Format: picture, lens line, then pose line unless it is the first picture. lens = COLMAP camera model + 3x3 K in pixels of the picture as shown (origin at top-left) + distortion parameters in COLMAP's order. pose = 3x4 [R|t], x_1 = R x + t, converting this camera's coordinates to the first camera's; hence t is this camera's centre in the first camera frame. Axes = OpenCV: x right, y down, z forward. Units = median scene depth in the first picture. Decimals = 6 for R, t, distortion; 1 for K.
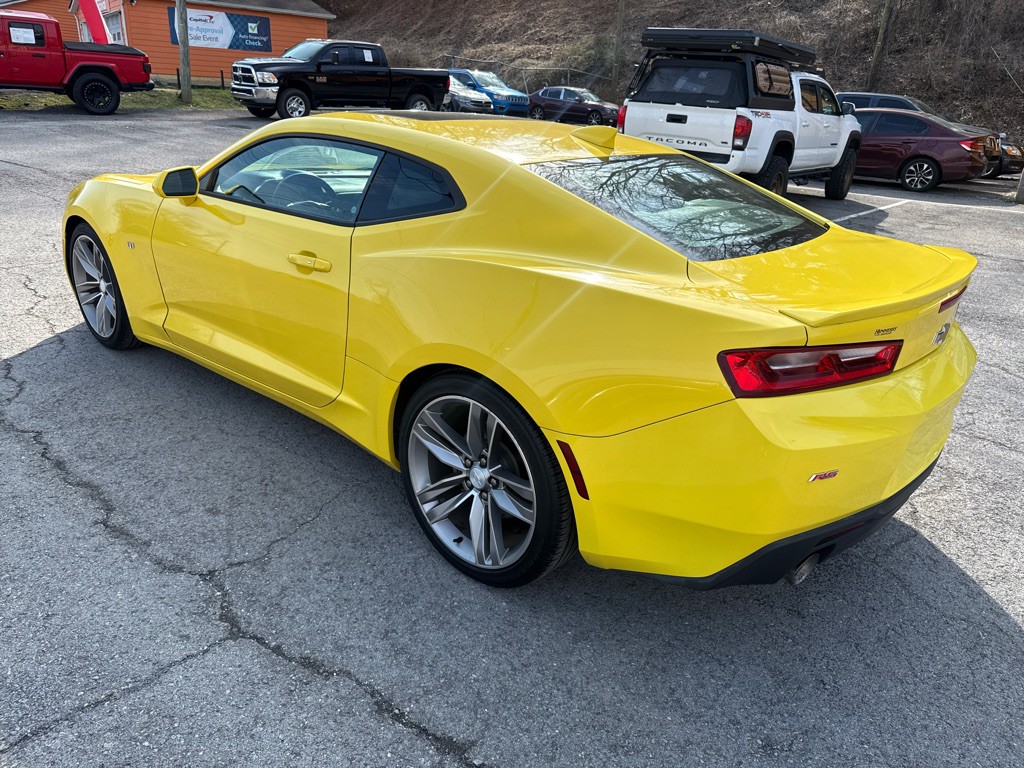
lens RADIAL K [[729.6, 0, 512.0], [0, 729.6, 384.0], [0, 0, 1]] dist [0.000480, -0.009864]
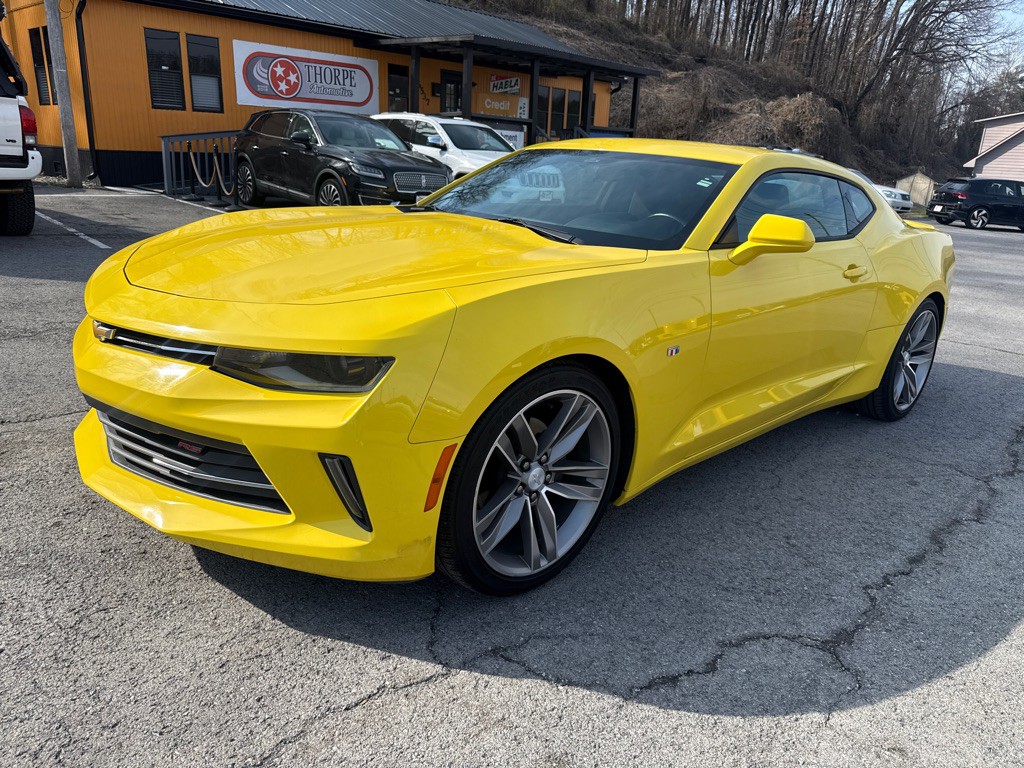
lens RADIAL K [[729.6, 0, 512.0], [0, 729.6, 384.0], [0, 0, 1]] dist [0.000480, -0.009864]
pose [[0.082627, -0.327164, 0.941348, -0.231139], [0.291933, 0.911088, 0.291022, -0.079097], [-0.952863, 0.250764, 0.170790, 0.204340]]
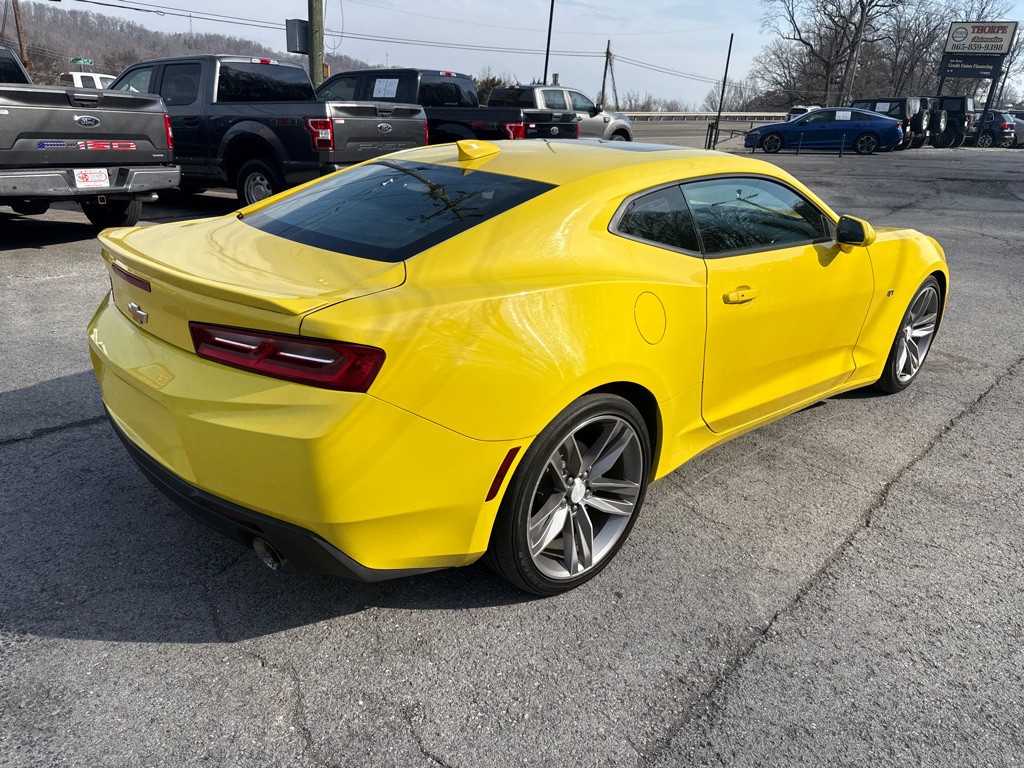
lens RADIAL K [[729.6, 0, 512.0], [0, 729.6, 384.0], [0, 0, 1]] dist [0.000480, -0.009864]
pose [[-0.088577, 0.297683, -0.950547, 0.178324], [-0.414387, 0.856782, 0.306933, -0.059383], [0.905780, 0.421081, 0.047465, 0.169856]]
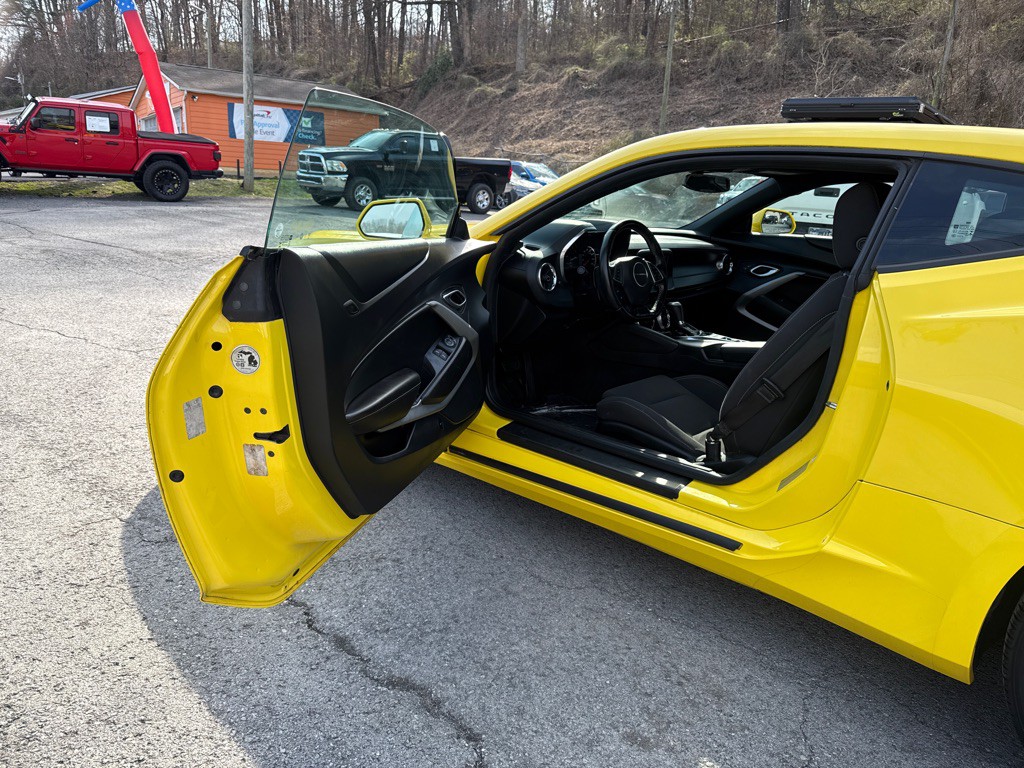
lens RADIAL K [[724.7, 0, 512.0], [0, 724.7, 384.0], [0, 0, 1]] dist [0.068519, -0.099201]
pose [[0.999736, -0.000895, -0.022961, -0.073603], [-0.001846, 0.992882, -0.119092, -0.007068], [0.022904, 0.119103, 0.992618, 0.052797]]
